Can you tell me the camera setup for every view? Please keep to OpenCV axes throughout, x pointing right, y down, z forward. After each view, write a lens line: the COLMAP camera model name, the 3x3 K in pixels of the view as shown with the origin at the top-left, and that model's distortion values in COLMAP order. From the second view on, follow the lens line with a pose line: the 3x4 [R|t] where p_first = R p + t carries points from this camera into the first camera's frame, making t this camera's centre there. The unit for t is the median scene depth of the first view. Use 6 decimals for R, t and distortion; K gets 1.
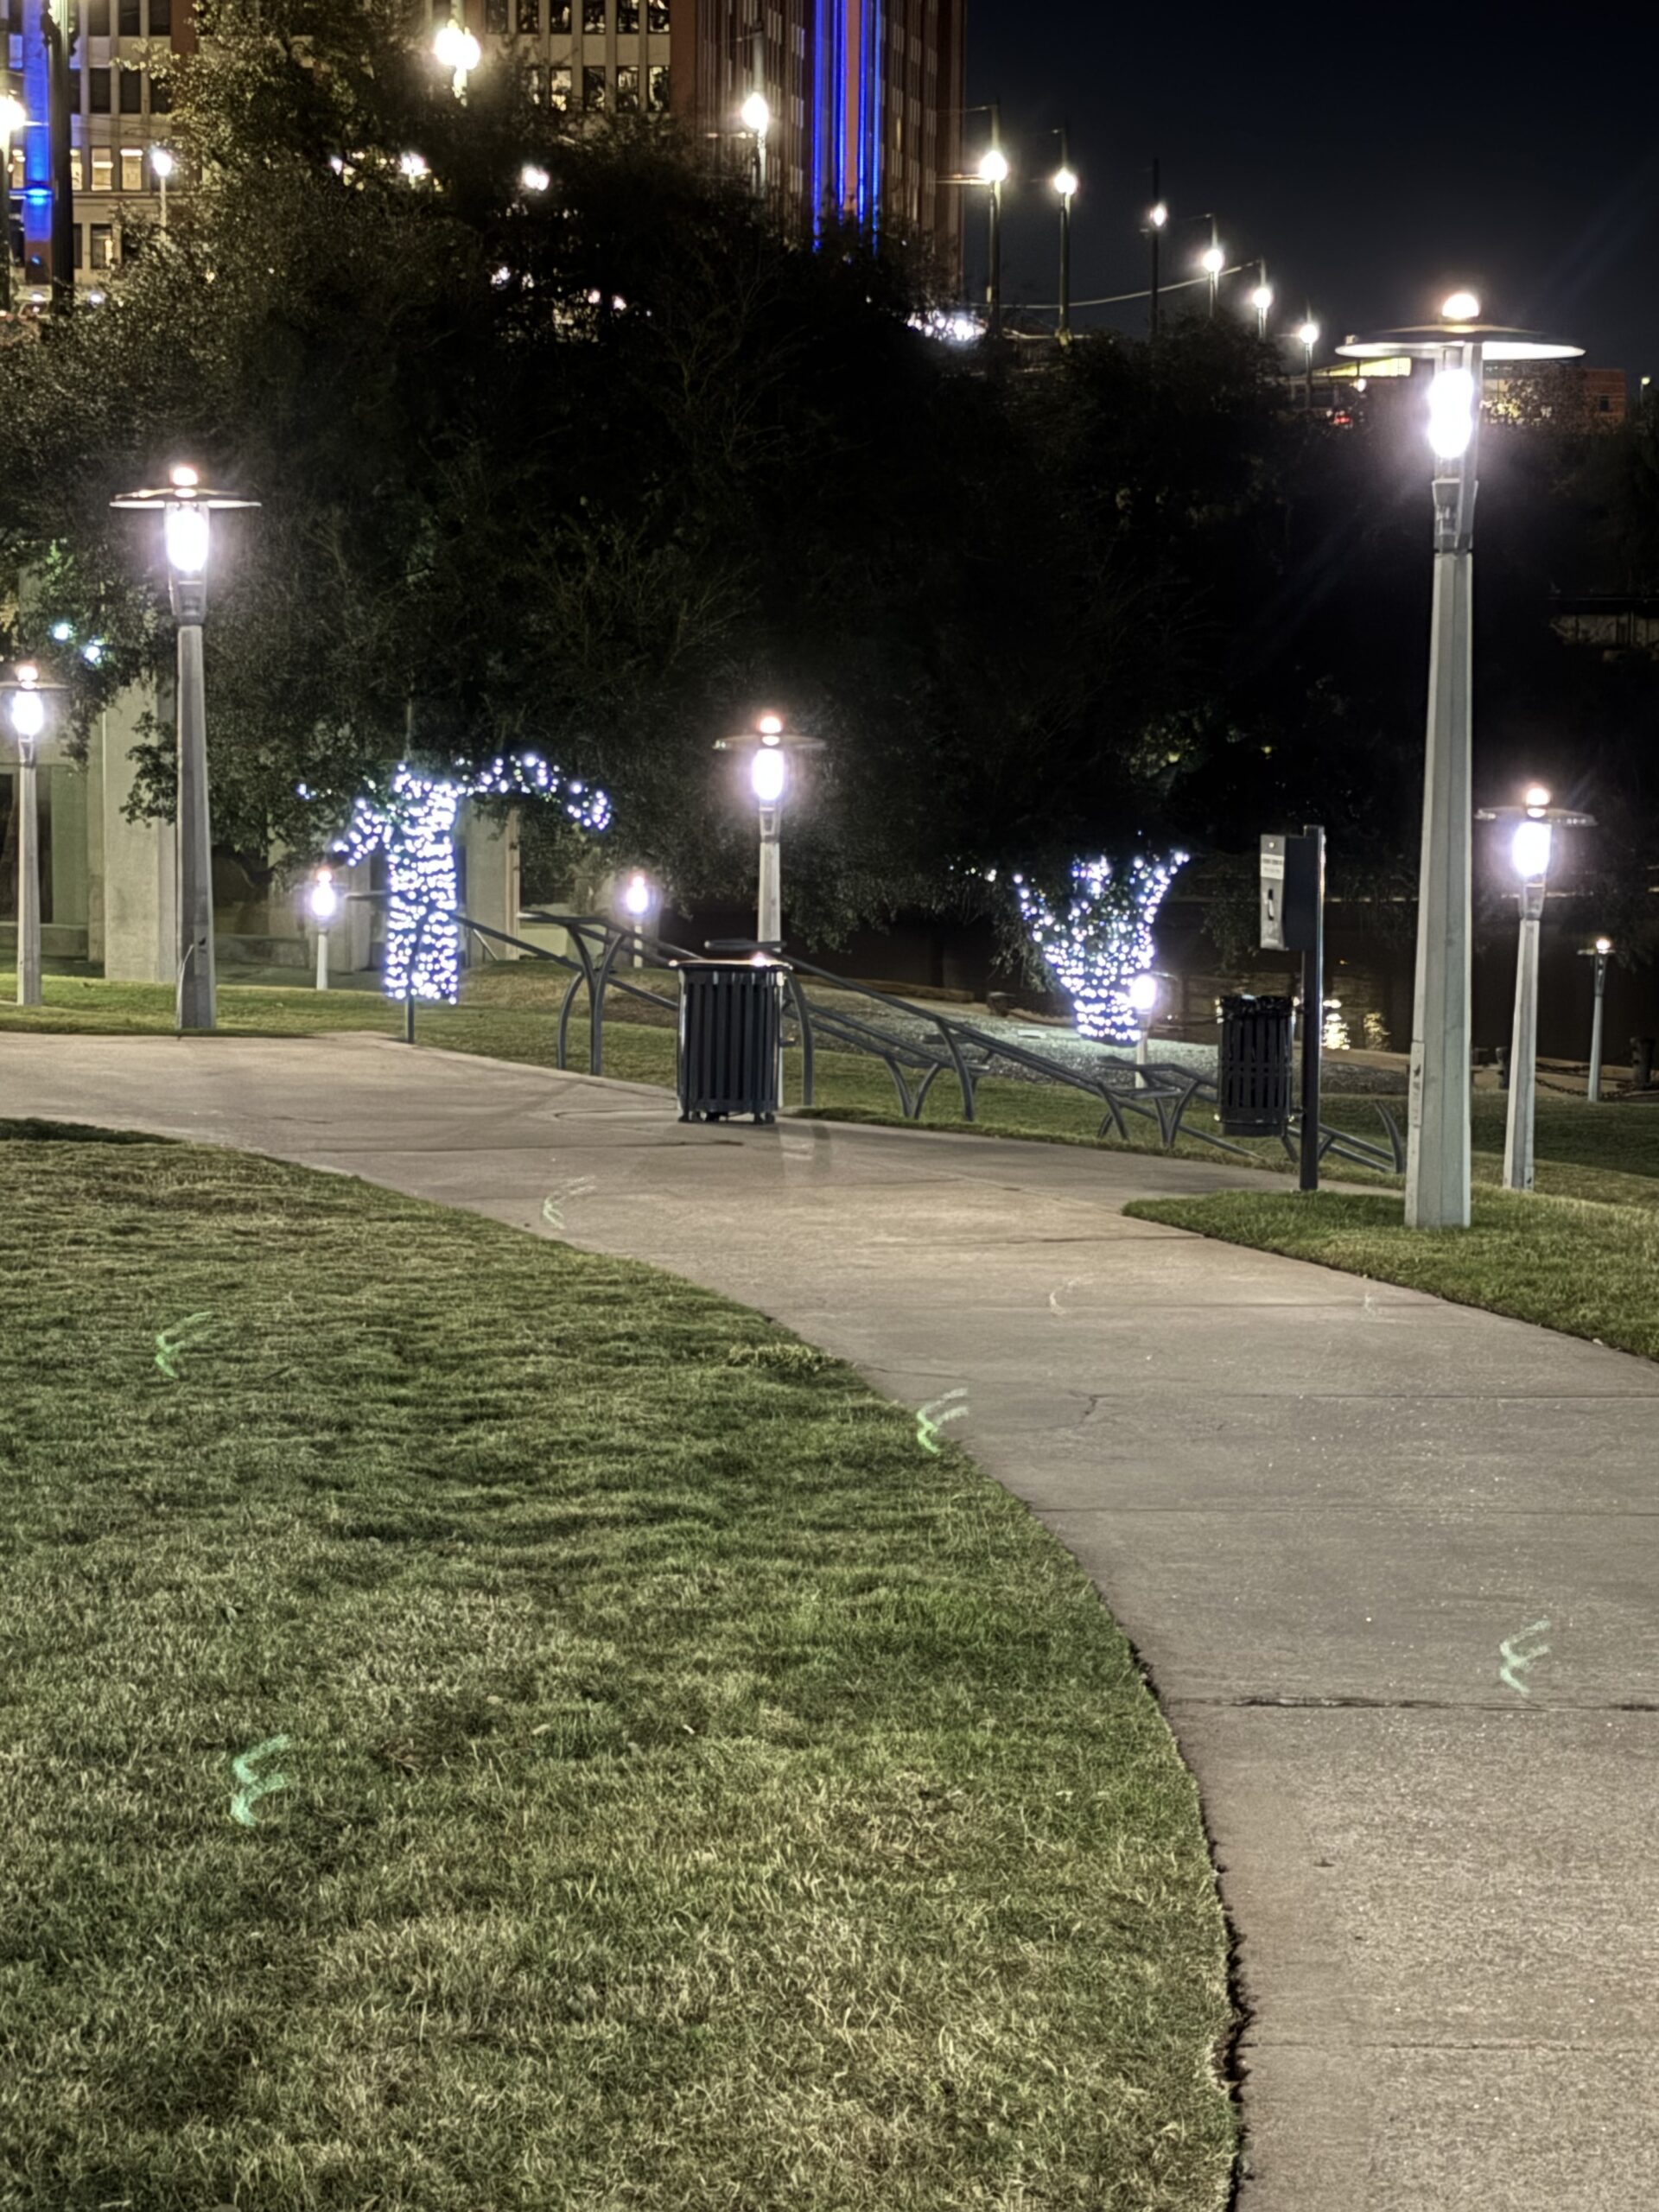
lens RADIAL K [[5121.4, 0, 836.0], [0, 5121.4, 1099.7], [0, 0, 1]] dist [0.423874, 0.000000]
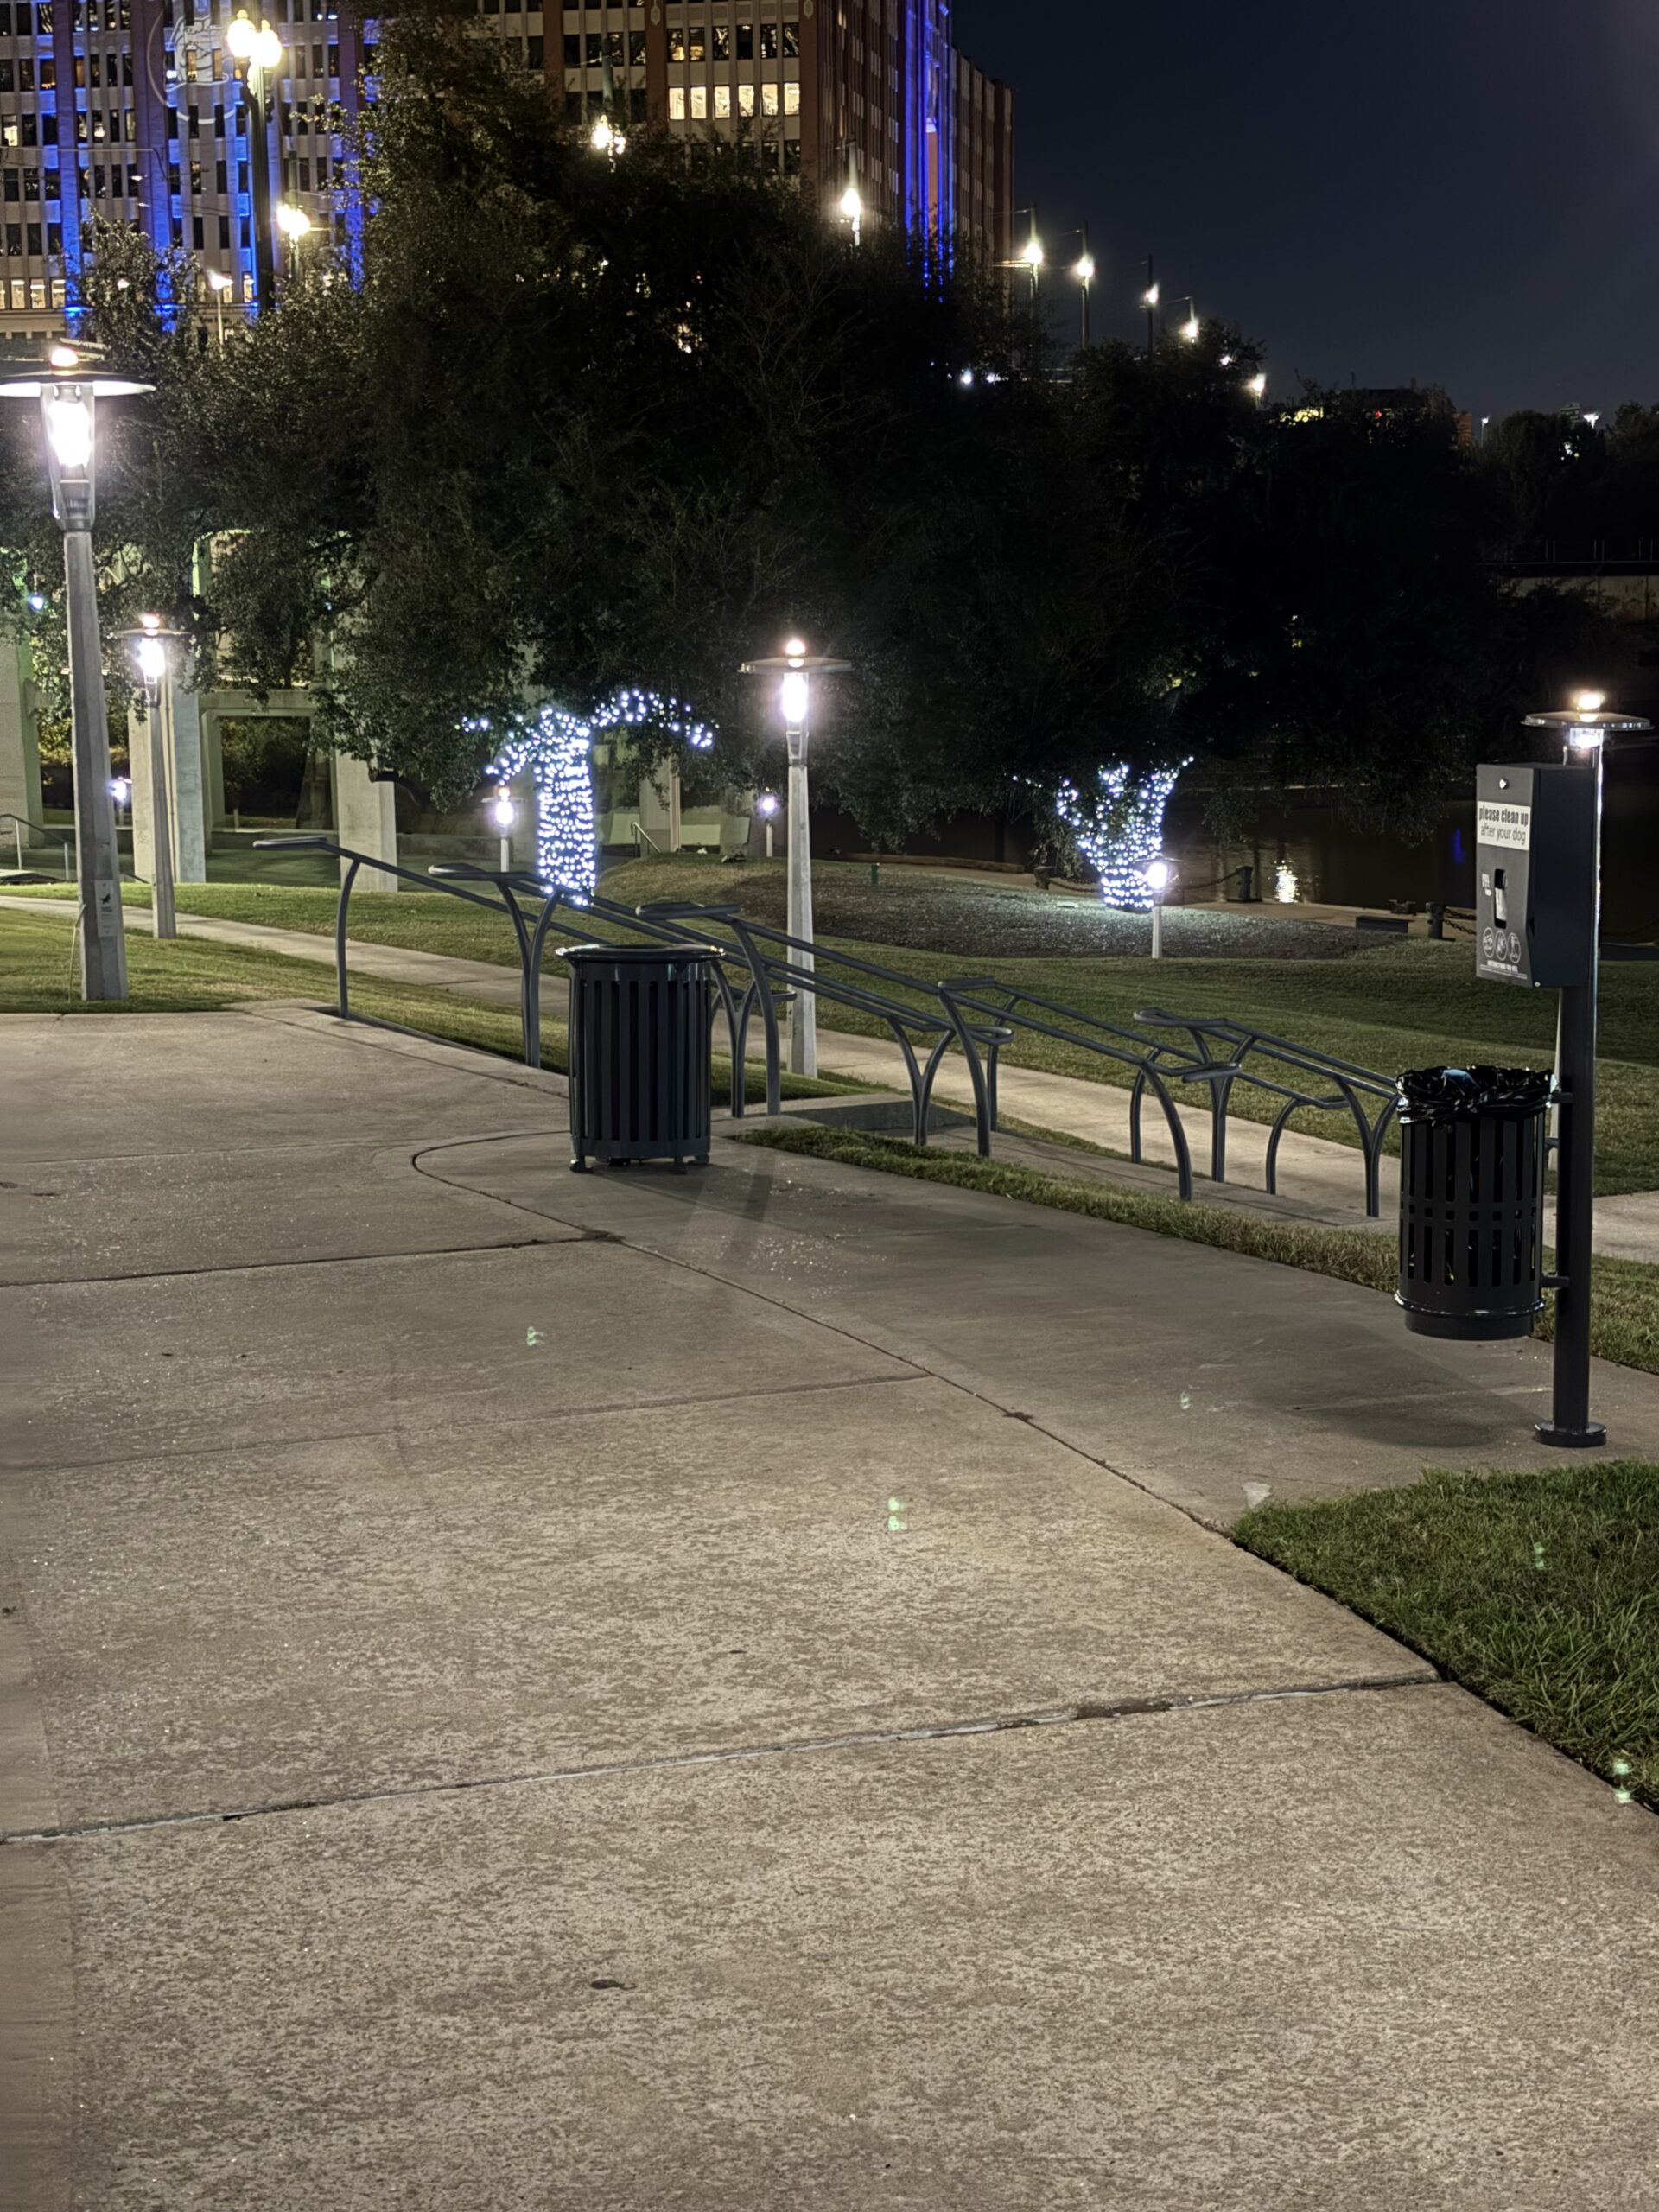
lens RADIAL K [[3252.7, 0, 814.3], [0, 3252.7, 1126.7], [0, 0, 1]] dist [0.180280, 0.000000]
pose [[0.999016, -0.016316, -0.041232, 0.009446], [0.018928, 0.997785, 0.063765, -0.012651], [0.040100, -0.064482, 0.997113, 0.223585]]
